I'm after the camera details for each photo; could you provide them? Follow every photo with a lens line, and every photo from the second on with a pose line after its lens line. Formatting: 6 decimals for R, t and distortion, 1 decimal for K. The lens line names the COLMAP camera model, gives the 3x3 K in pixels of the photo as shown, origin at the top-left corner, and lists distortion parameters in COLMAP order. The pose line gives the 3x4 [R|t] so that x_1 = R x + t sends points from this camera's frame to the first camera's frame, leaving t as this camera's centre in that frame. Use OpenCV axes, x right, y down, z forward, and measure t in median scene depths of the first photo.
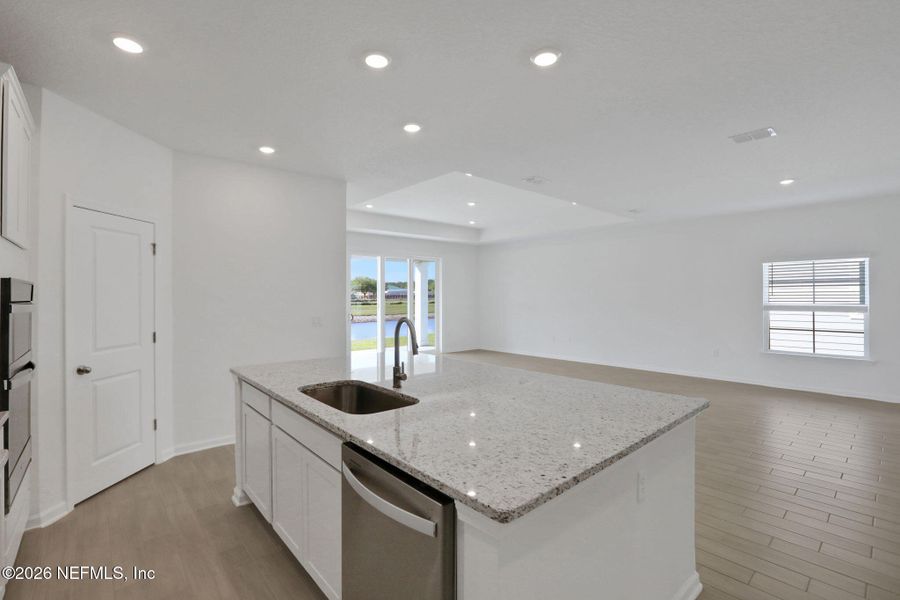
lens RADIAL K [[408.3, 0, 450.0], [0, 408.3, 300.0], [0, 0, 1]] dist [-0.024135, 0.000005]
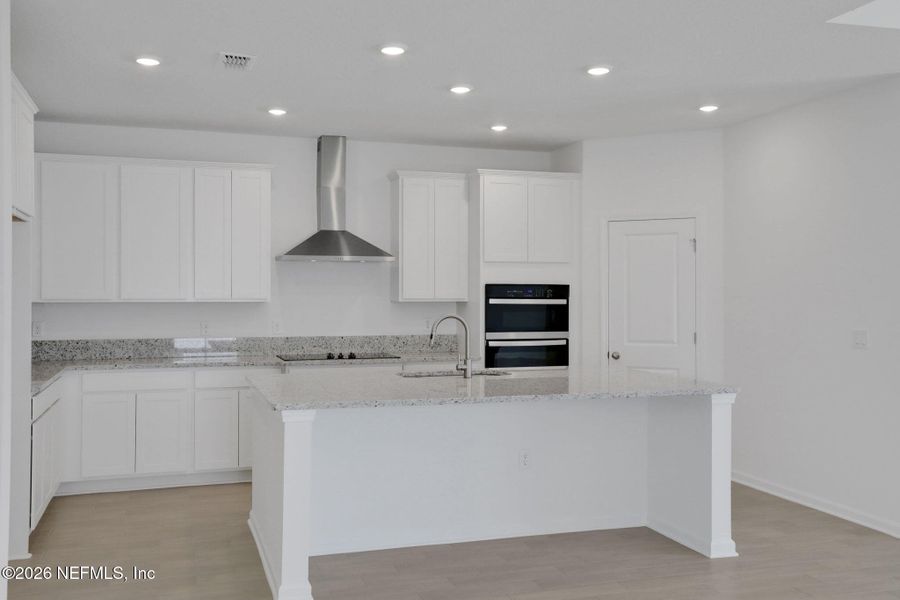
lens RADIAL K [[868.1, 0, 450.0], [0, 868.1, 300.0], [0, 0, 1]] dist [0.120605, -0.002569]
pose [[-0.391671, 0.001597, -0.920104, 1.776902], [-0.010739, 0.999922, 0.006307, -0.005132], [0.920043, 0.012351, -0.391623, 1.611654]]
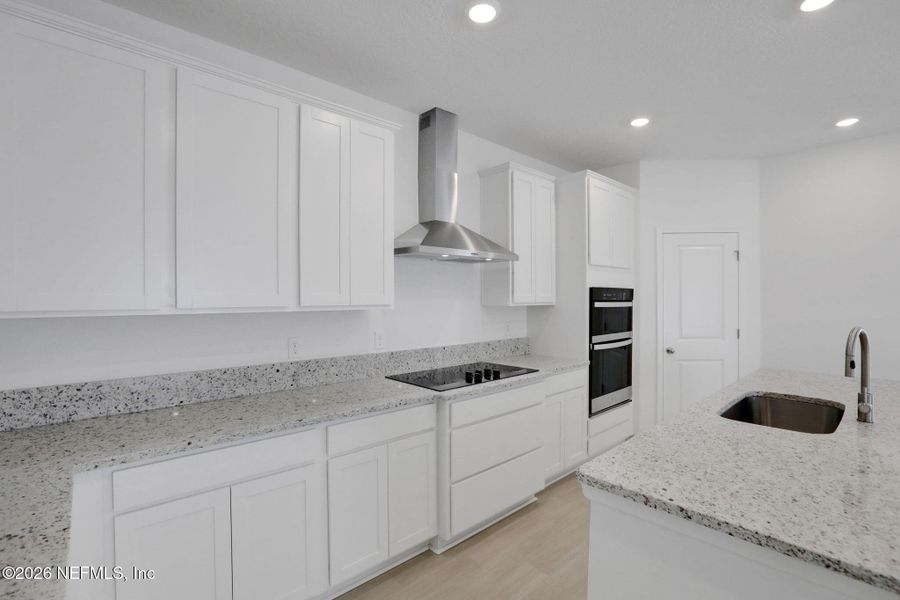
lens RADIAL K [[414.4, 0, 450.0], [0, 414.4, 300.0], [0, 0, 1]] dist [-0.001635, 0.000117]
pose [[0.010535, 0.000643, -0.999944, 0.527562], [-0.004102, 0.999991, 0.000600, 0.000848], [0.999936, 0.004096, 0.010537, 0.225830]]
